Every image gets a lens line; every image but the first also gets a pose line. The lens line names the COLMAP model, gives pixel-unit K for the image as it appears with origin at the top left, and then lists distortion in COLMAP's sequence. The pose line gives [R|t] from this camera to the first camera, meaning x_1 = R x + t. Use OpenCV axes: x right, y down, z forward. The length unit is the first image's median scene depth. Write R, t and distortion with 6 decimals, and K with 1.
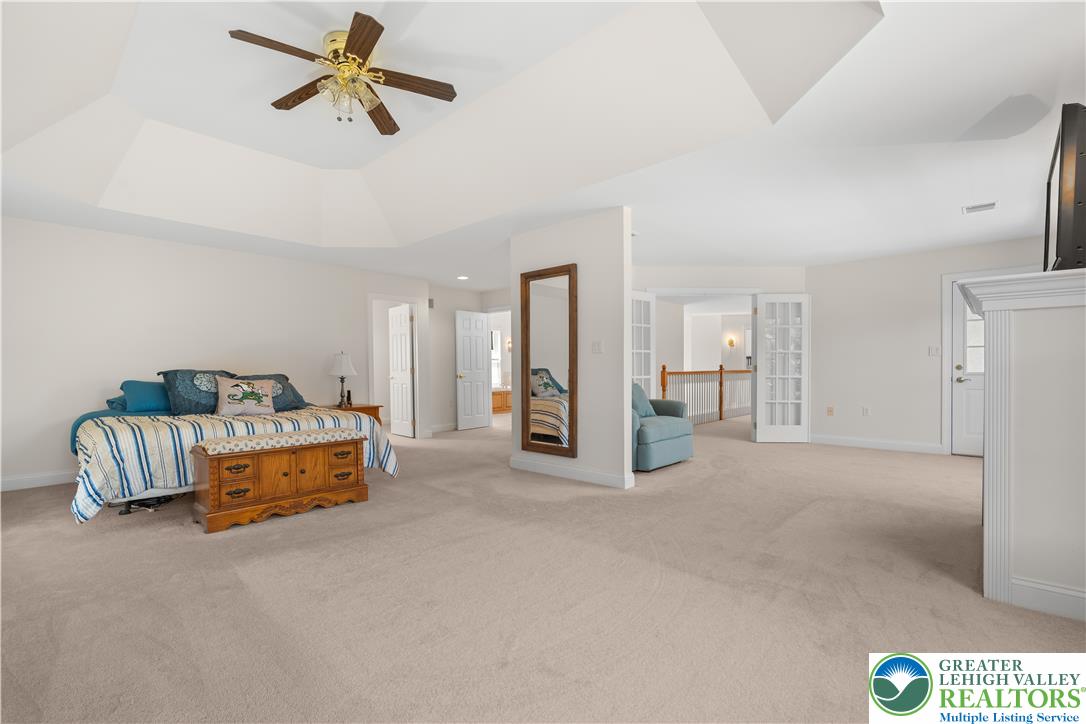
lens RADIAL K [[492.0, 0, 544.7], [0, 492.0, 371.2], [0, 0, 1]] dist [-0.002842, 0.002491]
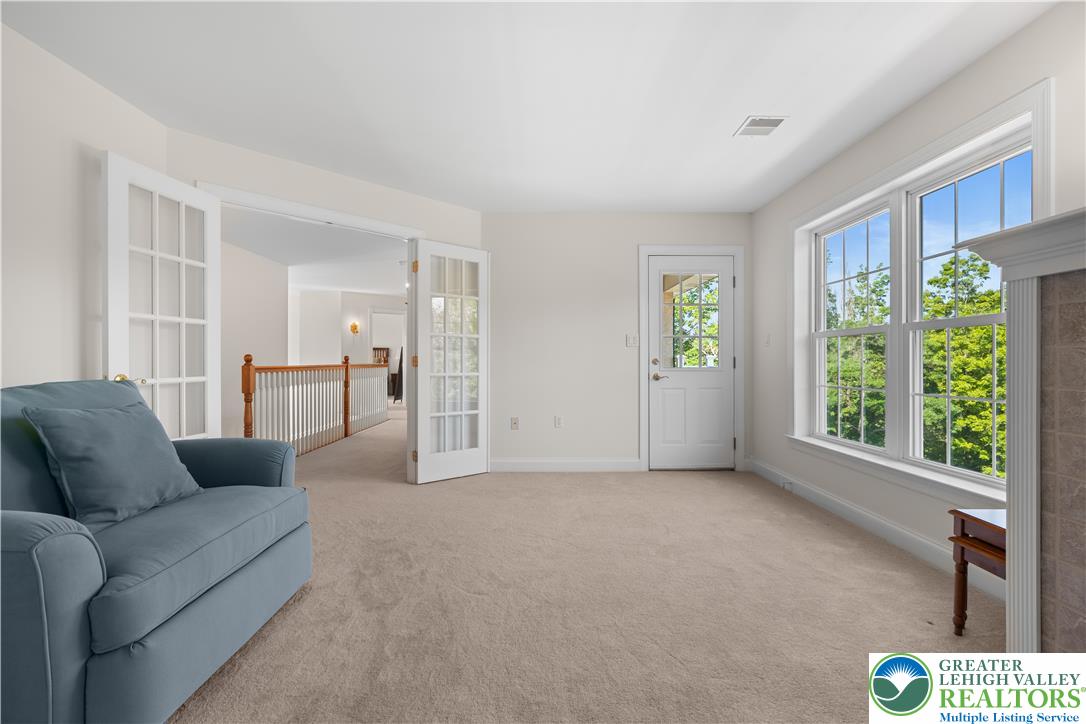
lens RADIAL K [[492.0, 0, 538.6], [0, 492.0, 366.3], [0, 0, 1]] dist [-0.002842, 0.002491]
pose [[0.734651, -0.001024, 0.678444, 0.130344], [-0.001175, 0.999995, 0.002781, -0.001501], [-0.678444, -0.002840, 0.734647, 0.454896]]
